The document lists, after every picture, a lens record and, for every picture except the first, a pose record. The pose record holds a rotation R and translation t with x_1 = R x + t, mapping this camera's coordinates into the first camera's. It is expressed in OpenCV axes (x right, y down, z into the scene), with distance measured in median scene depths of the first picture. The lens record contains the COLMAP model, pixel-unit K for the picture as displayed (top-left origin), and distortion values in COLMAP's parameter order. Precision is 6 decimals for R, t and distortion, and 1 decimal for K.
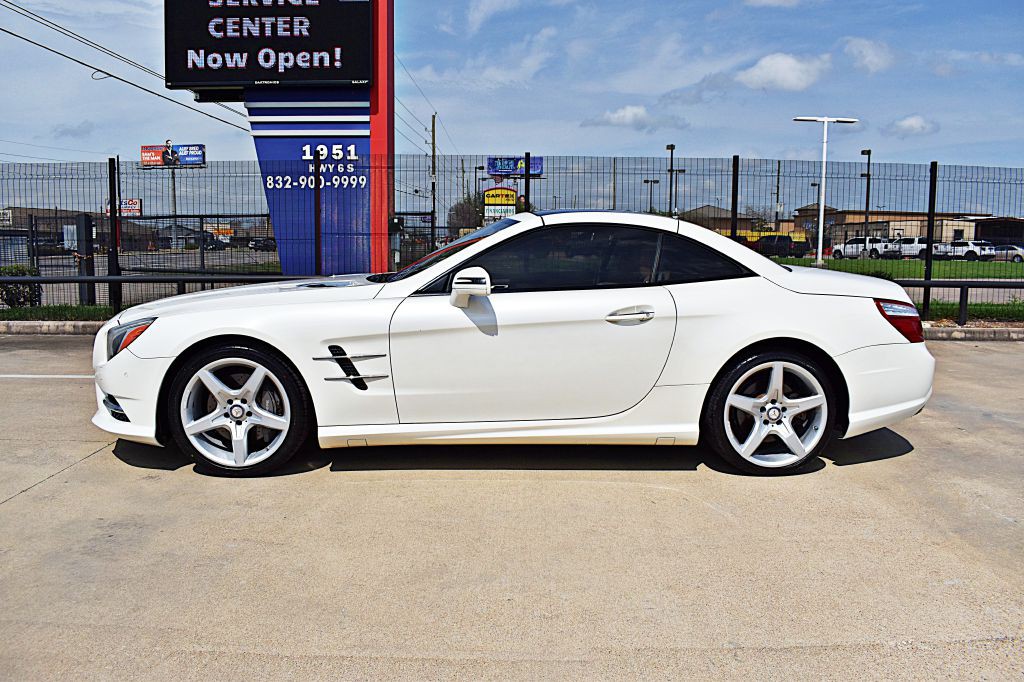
lens RADIAL K [[791.5, 0, 508.4], [0, 791.5, 338.5], [0, 0, 1]] dist [-0.102456, 0.023455]
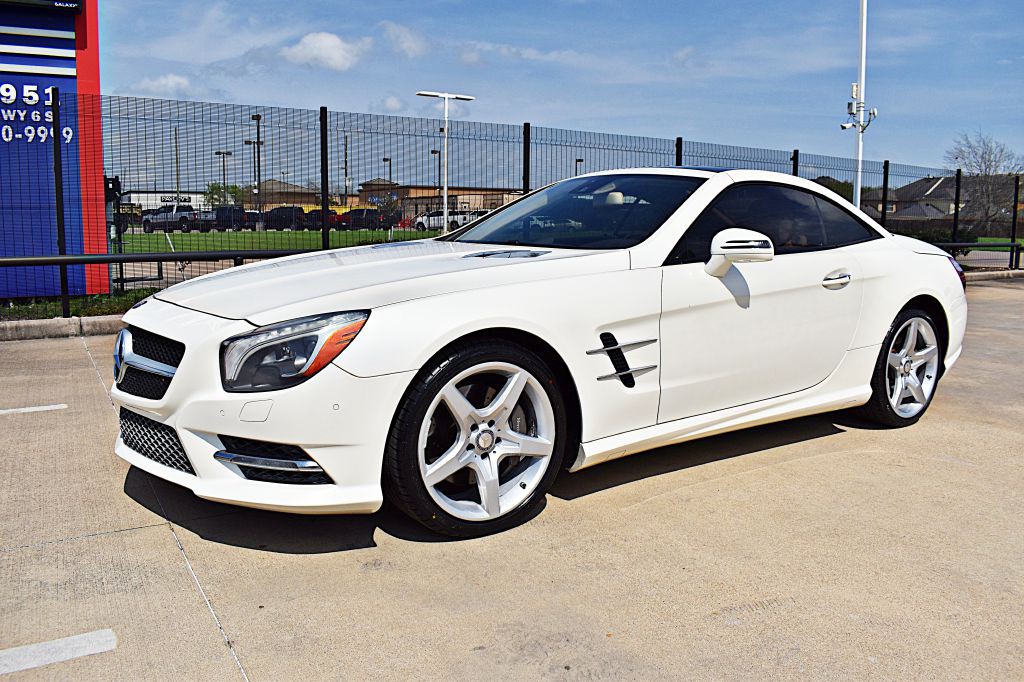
lens RADIAL K [[791.5, 0, 505.6], [0, 791.5, 332.8], [0, 0, 1]] dist [-0.102456, 0.023455]
pose [[0.853514, -0.073395, 0.515875, -0.228184], [0.060839, 0.997296, 0.041229, -0.009120], [-0.517506, -0.003804, 0.855671, 0.133568]]
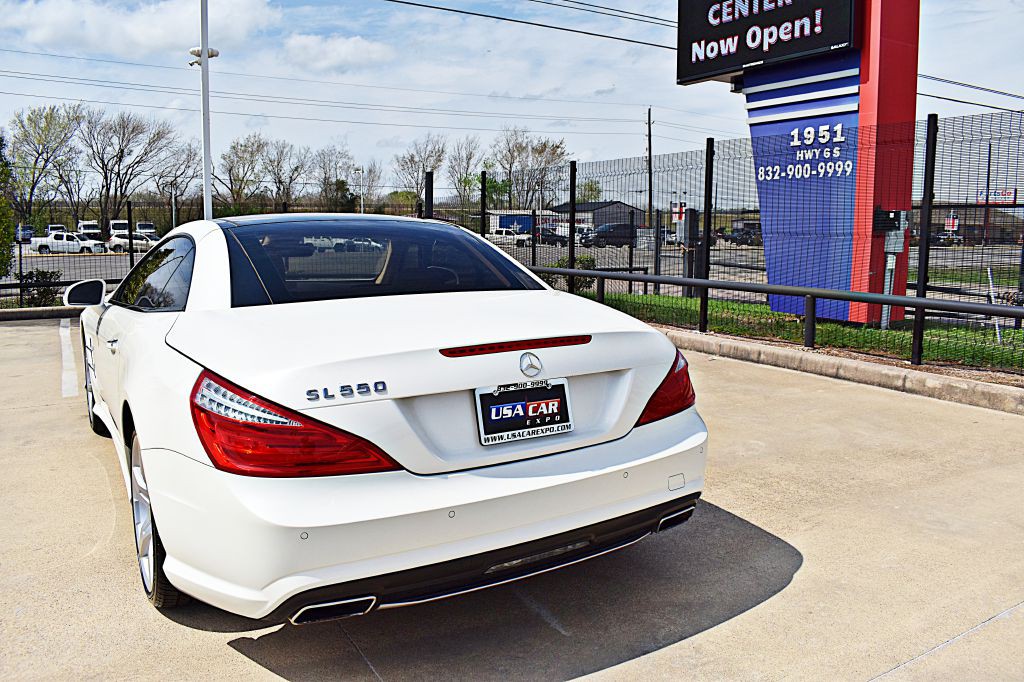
lens RADIAL K [[791.5, 0, 511.1], [0, 791.5, 334.1], [0, 0, 1]] dist [-0.102456, 0.023455]
pose [[0.495490, 0.110501, -0.861556, 0.366010], [-0.105332, 0.992199, 0.066679, -0.047108], [0.862204, 0.057710, 0.503264, 0.317841]]
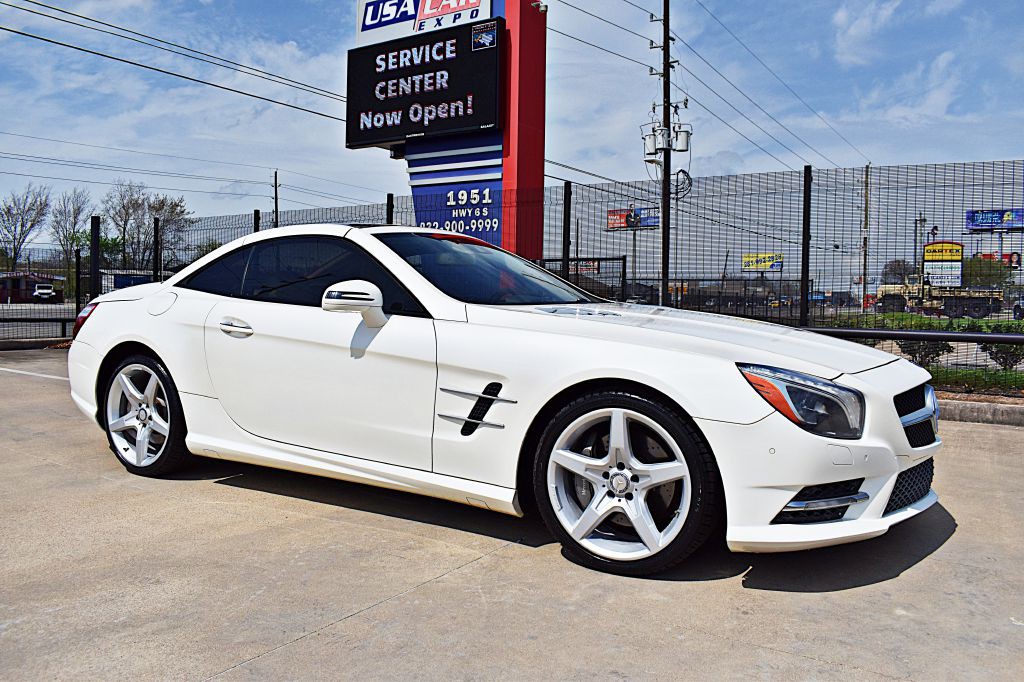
lens RADIAL K [[791.5, 0, 506.3], [0, 791.5, 331.5], [0, 0, 1]] dist [-0.102456, 0.023455]
pose [[0.833184, 0.030977, -0.552128, 0.401332], [-0.077543, 0.995110, -0.061185, -0.004175], [0.547532, 0.093792, 0.831512, 0.193392]]
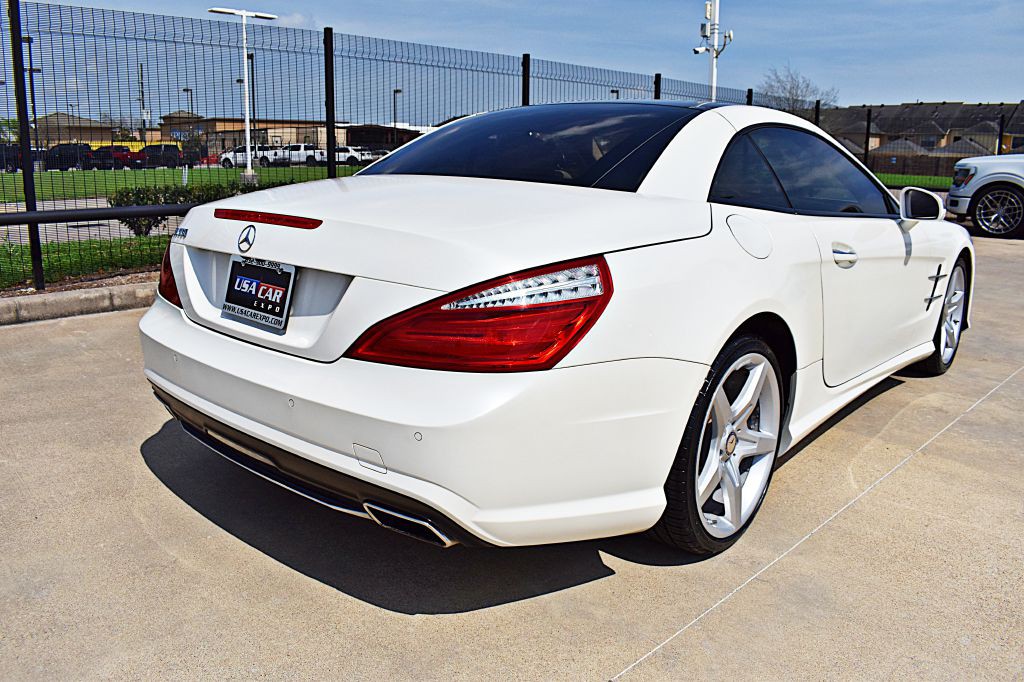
lens RADIAL K [[791.5, 0, 504.8], [0, 791.5, 338.0], [0, 0, 1]] dist [-0.102456, 0.023455]
pose [[0.717541, -0.157900, 0.678383, -0.107111], [0.080423, 0.986233, 0.144490, -0.034440], [-0.691858, -0.049120, 0.720361, 0.300154]]
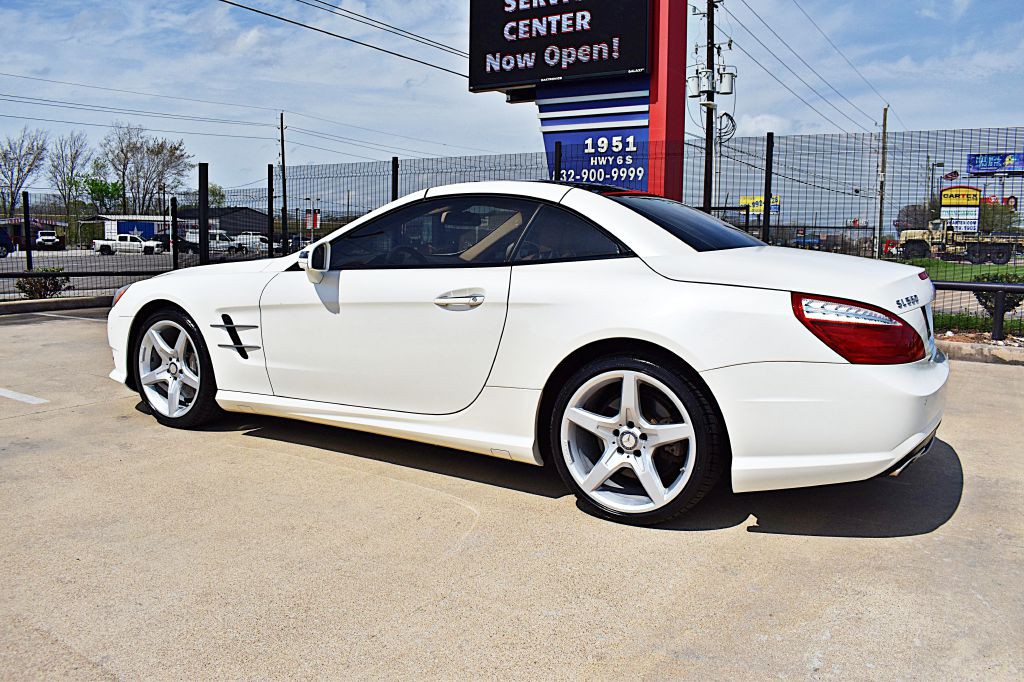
lens RADIAL K [[791.5, 0, 507.2], [0, 791.5, 332.6], [0, 0, 1]] dist [-0.102456, 0.023455]
pose [[0.840645, 0.068321, -0.537260, 0.220315], [-0.074035, 0.997195, 0.010967, -0.002087], [0.536503, 0.030557, 0.843345, 0.103792]]
